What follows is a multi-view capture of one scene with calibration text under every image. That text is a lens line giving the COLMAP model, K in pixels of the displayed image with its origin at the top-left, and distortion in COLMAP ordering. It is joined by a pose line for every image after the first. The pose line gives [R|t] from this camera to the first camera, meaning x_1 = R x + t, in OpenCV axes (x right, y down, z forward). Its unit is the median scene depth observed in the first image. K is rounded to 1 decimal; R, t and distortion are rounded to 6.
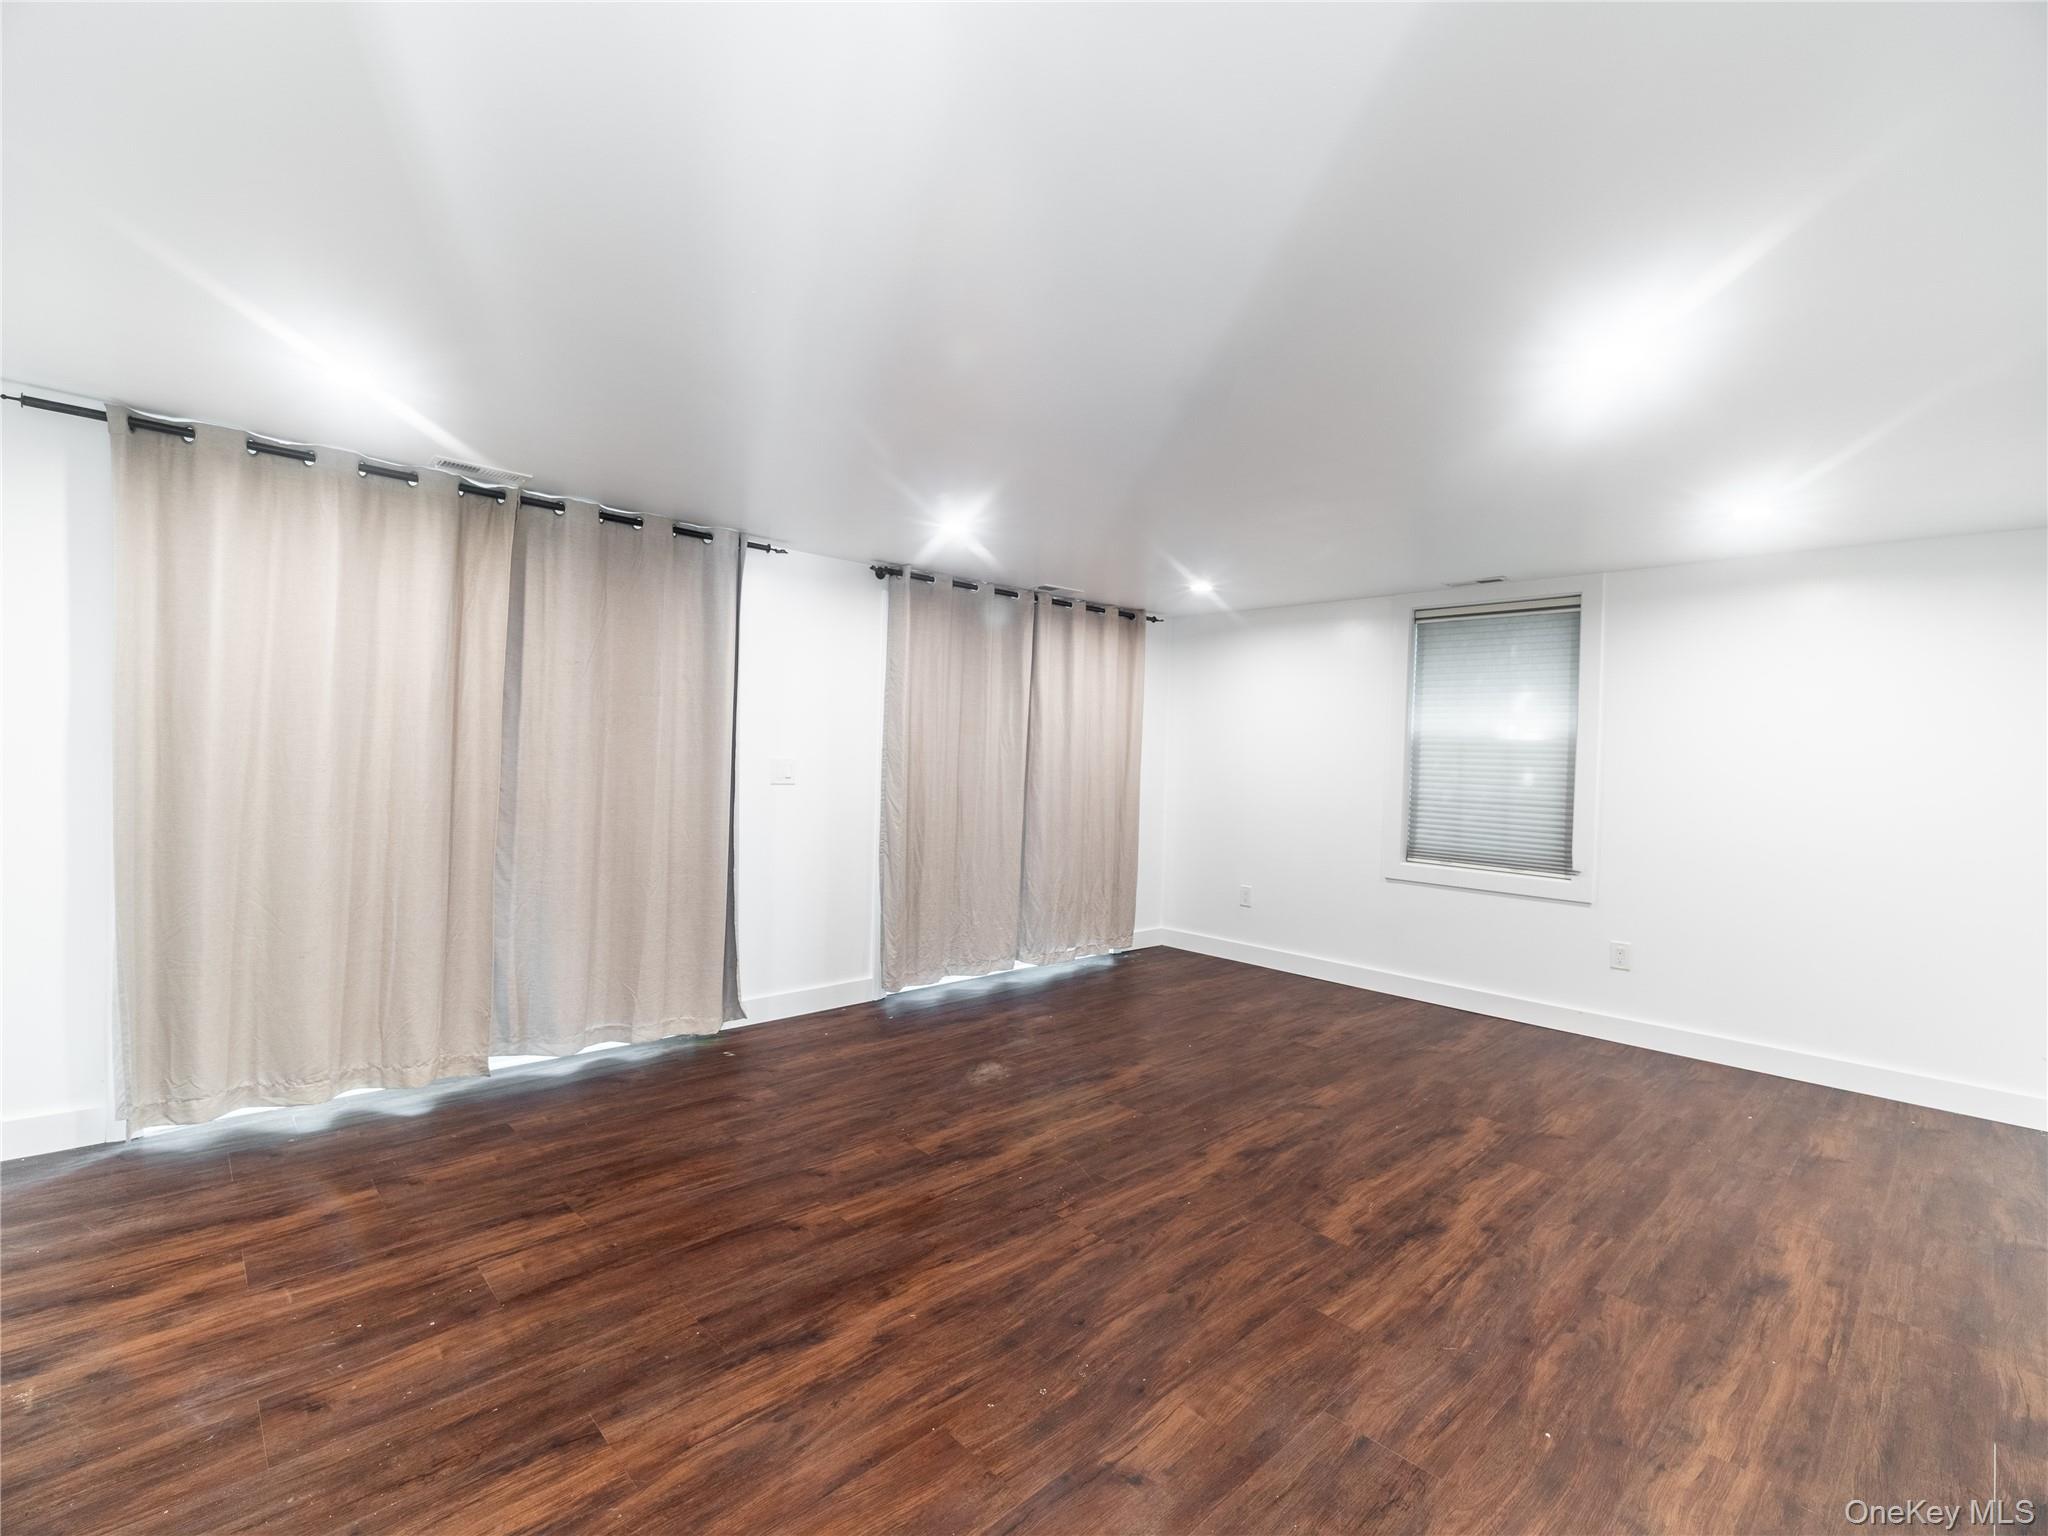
lens RADIAL K [[913.8, 0, 1022.3], [0, 913.8, 775.7], [0, 0, 1]] dist [-0.002014, -0.004281]
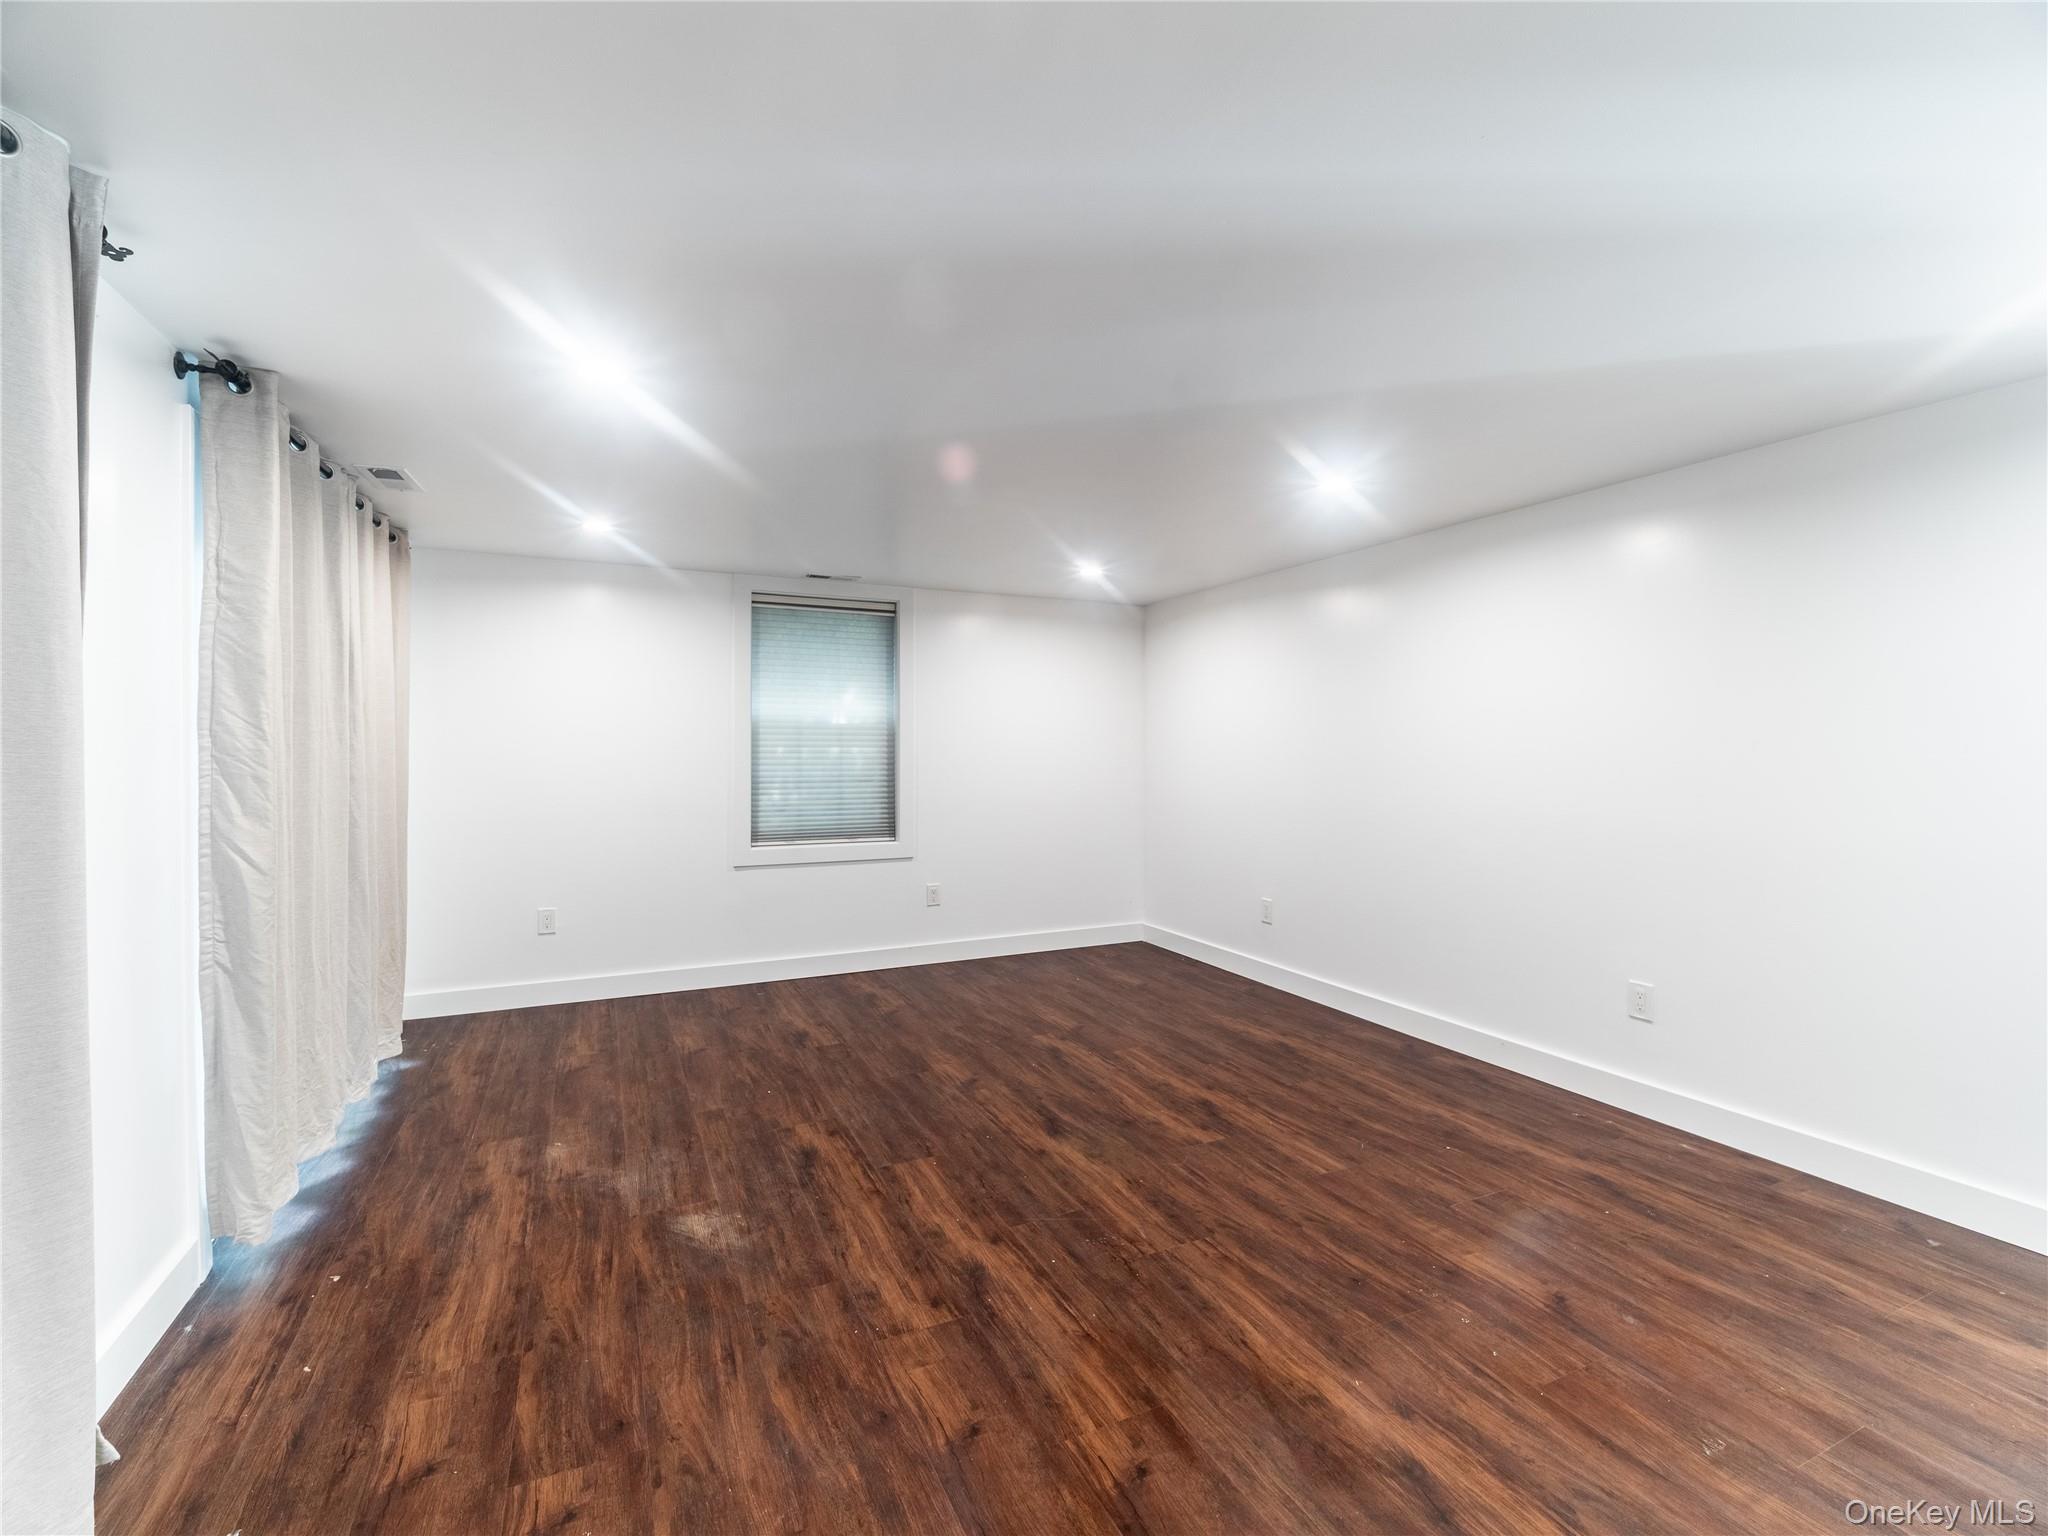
lens RADIAL K [[913.8, 0, 1006.2], [0, 913.8, 775.5], [0, 0, 1]] dist [-0.002014, -0.004281]
pose [[0.320683, -0.057474, 0.945441, -0.671346], [0.033423, 0.998222, 0.049346, -0.036250], [-0.946597, 0.015775, 0.322034, 0.665753]]
